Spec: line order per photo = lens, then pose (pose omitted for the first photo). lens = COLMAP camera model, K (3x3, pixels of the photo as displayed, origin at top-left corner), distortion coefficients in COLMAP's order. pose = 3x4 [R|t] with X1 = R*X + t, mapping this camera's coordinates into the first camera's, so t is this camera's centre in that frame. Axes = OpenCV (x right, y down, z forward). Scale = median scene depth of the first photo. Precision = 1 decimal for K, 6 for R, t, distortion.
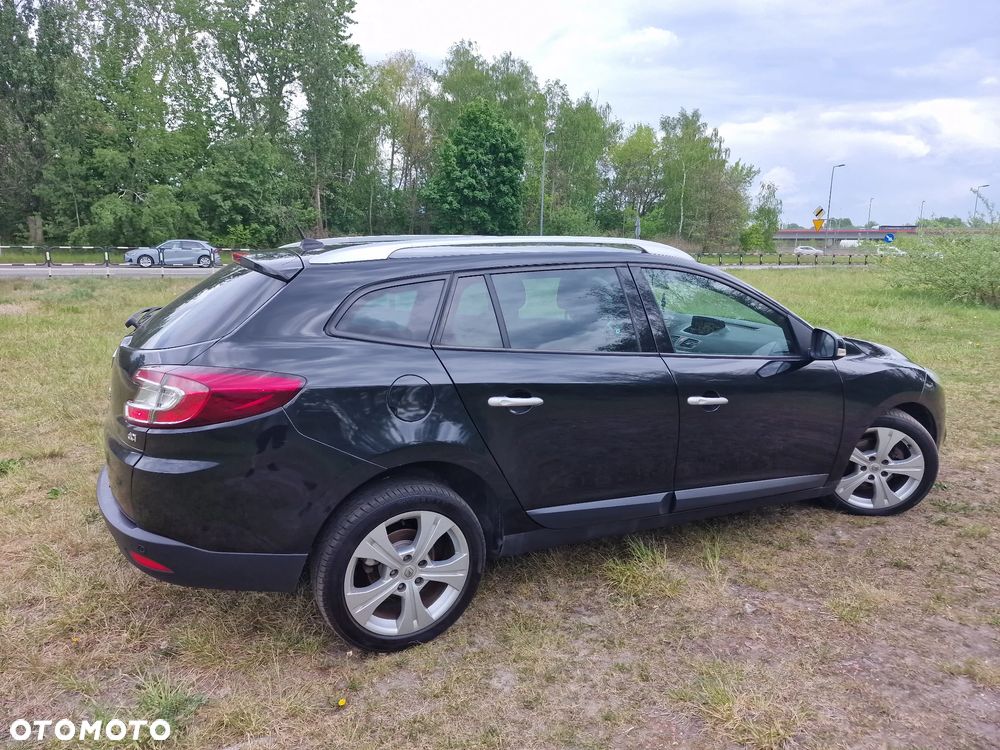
lens RADIAL K [[674.6, 0, 504.9], [0, 674.6, 364.5], [0, 0, 1]] dist [0.070592, -0.056553]
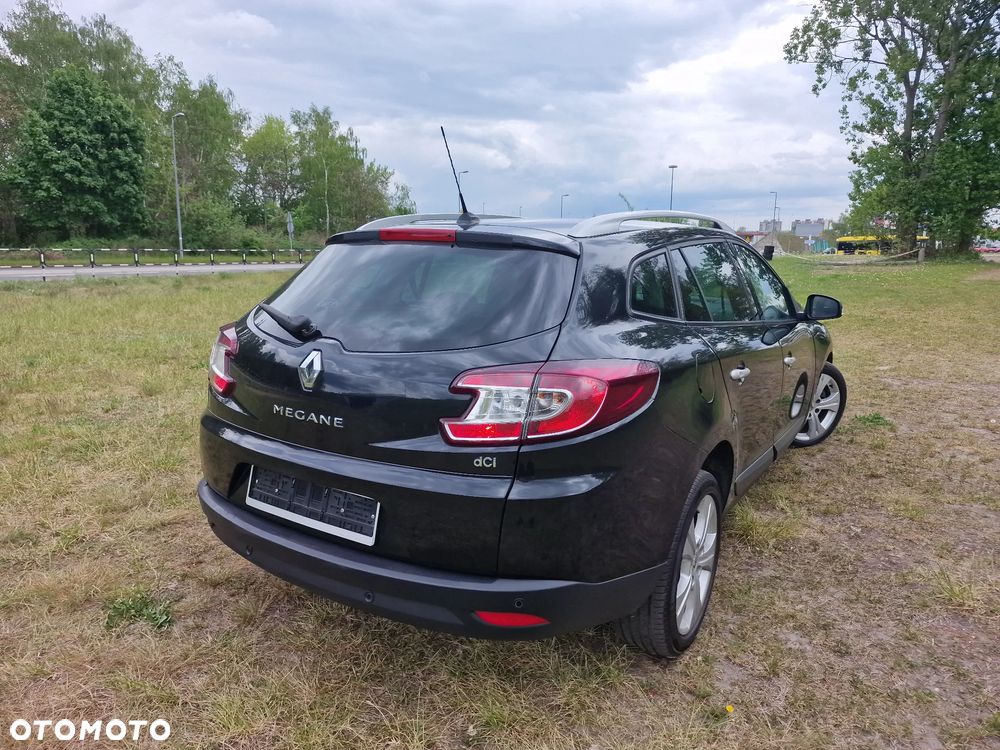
lens RADIAL K [[674.6, 0, 513.2], [0, 674.6, 367.0], [0, 0, 1]] dist [0.070592, -0.056553]
pose [[0.857364, -0.099336, 0.505034, -0.540926], [0.096429, 0.994826, 0.031974, -0.012709], [-0.505597, 0.021287, 0.862507, 0.203930]]
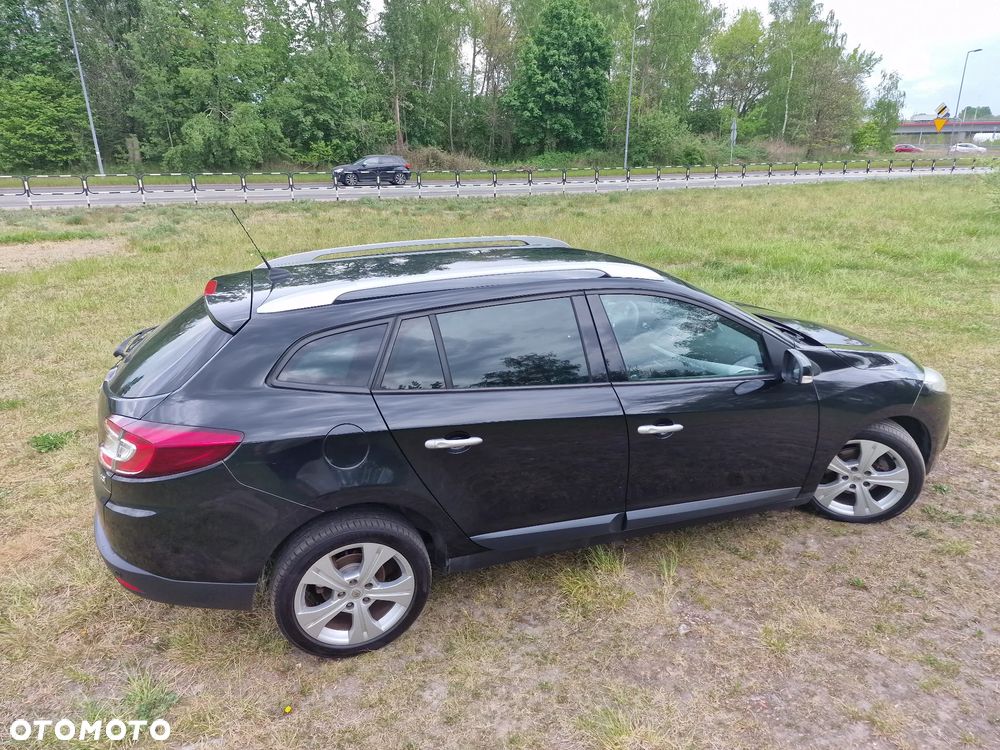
lens RADIAL K [[674.6, 0, 512.5], [0, 674.6, 373.4], [0, 0, 1]] dist [0.070592, -0.056553]
pose [[0.992926, 0.016650, -0.117560, 0.158974], [0.000596, 0.989408, 0.145160, -0.141283], [0.118732, -0.144203, 0.982399, -0.007893]]
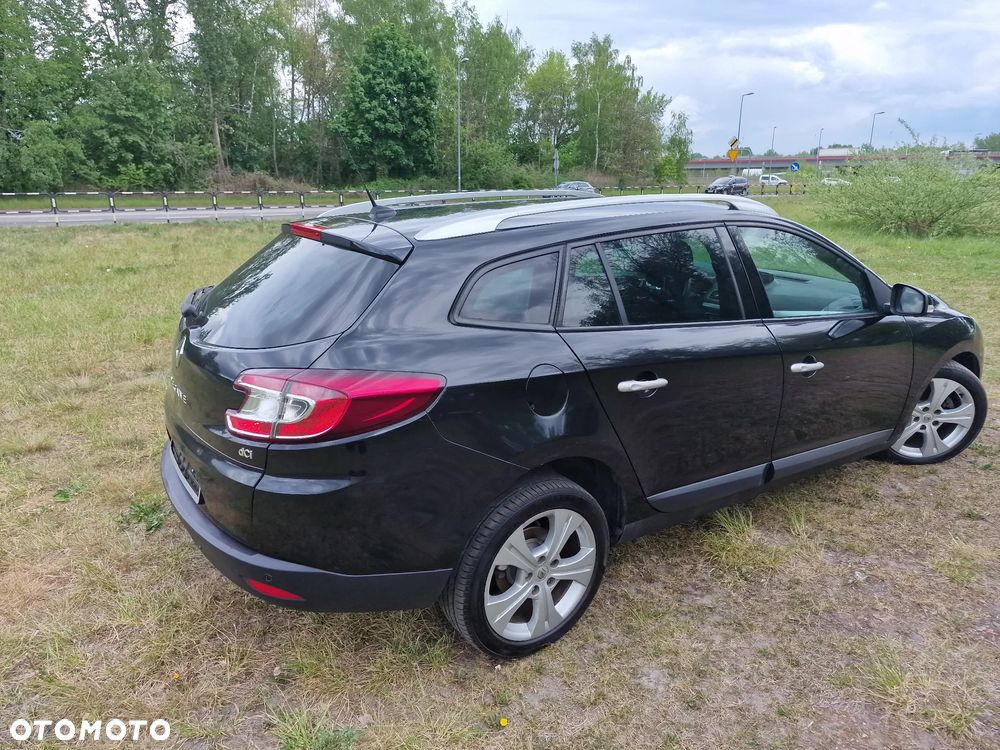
lens RADIAL K [[674.6, 0, 490.1], [0, 674.6, 368.8], [0, 0, 1]] dist [0.070592, -0.056553]
pose [[0.993588, -0.048120, 0.102310, -0.195495], [0.037906, 0.994312, 0.099537, -0.045014], [-0.106518, -0.095021, 0.989760, 0.077863]]
